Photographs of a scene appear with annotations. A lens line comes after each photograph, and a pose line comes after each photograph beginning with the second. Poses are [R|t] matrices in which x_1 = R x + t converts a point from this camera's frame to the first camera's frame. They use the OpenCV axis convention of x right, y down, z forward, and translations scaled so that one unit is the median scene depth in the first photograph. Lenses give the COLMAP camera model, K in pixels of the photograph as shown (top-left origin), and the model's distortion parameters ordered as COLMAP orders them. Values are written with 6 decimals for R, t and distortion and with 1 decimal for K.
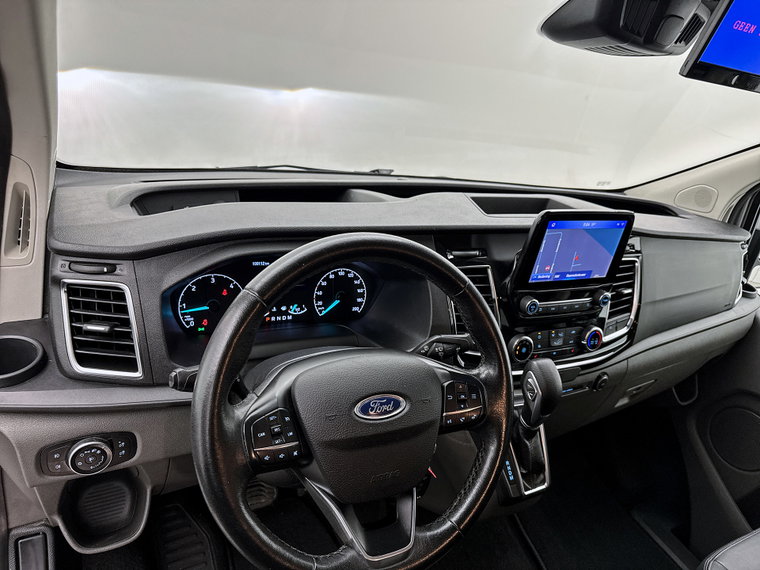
lens RADIAL K [[549.5, 0, 380.0], [0, 549.5, 285.0], [0, 0, 1]] dist [-0.005233, -0.003868]
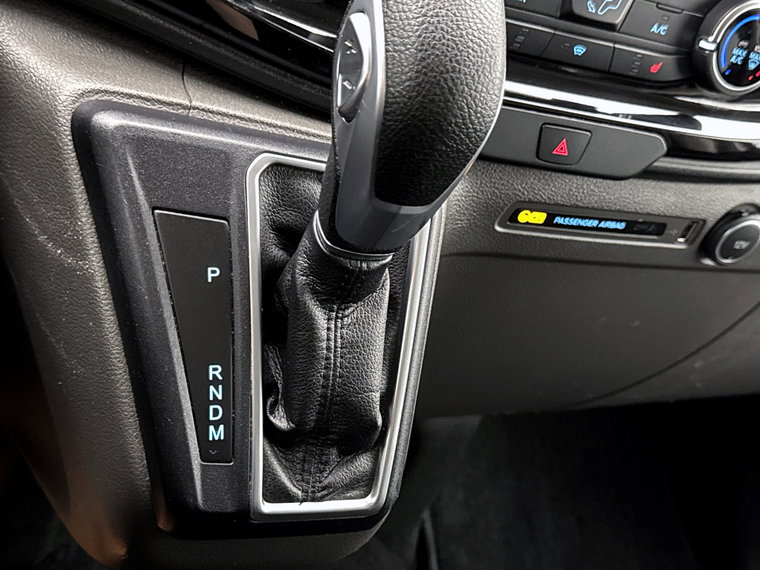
lens RADIAL K [[1011.9, 0, 380.0], [0, 1011.9, 285.0], [0, 0, 1]] dist [0.265032, -0.541251]
pose [[0.970774, 0.239385, -0.017077, 0.243958], [-0.233403, 0.958283, 0.164972, 0.160427], [0.055856, -0.156165, 0.986150, 0.463219]]
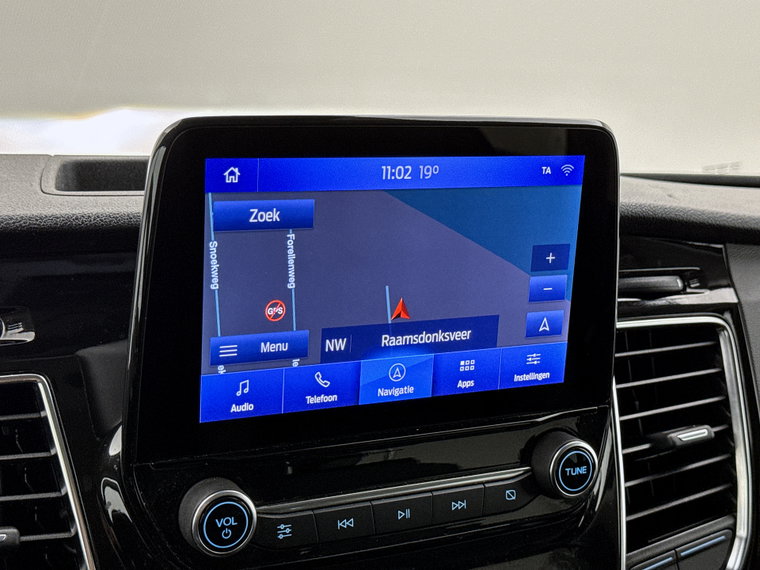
lens RADIAL K [[1215.2, 0, 380.0], [0, 1215.2, 285.0], [0, 0, 1]] dist [0.130346, -0.170520]
pose [[0.992654, -0.120015, -0.015345, 0.315659], [0.113588, 0.968070, -0.223468, 0.057594], [0.041674, 0.220083, 0.974591, 0.386630]]
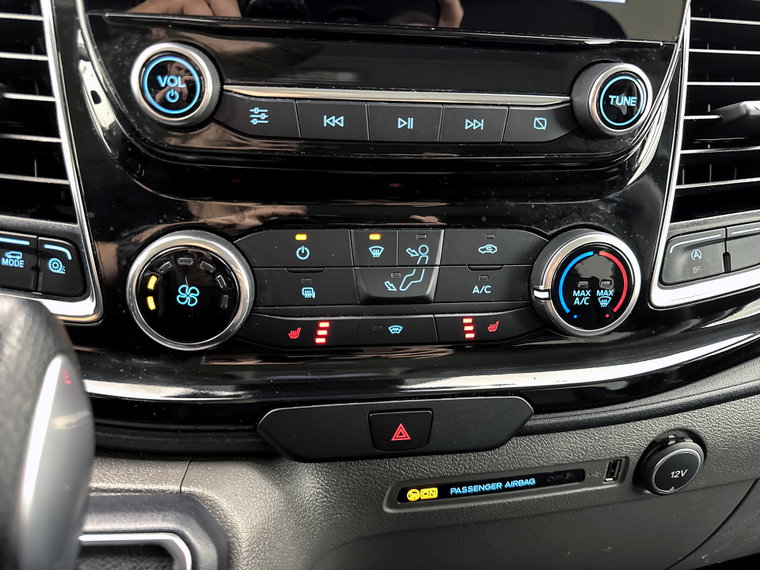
lens RADIAL K [[542.1, 0, 381.8], [0, 542.1, 304.0], [0, 0, 1]] dist [-0.021263, -0.001691]
pose [[0.940938, 0.011514, -0.338384, 0.367749], [-0.024930, 0.999065, -0.035327, 0.113337], [0.337661, 0.041676, 0.940345, 0.716486]]
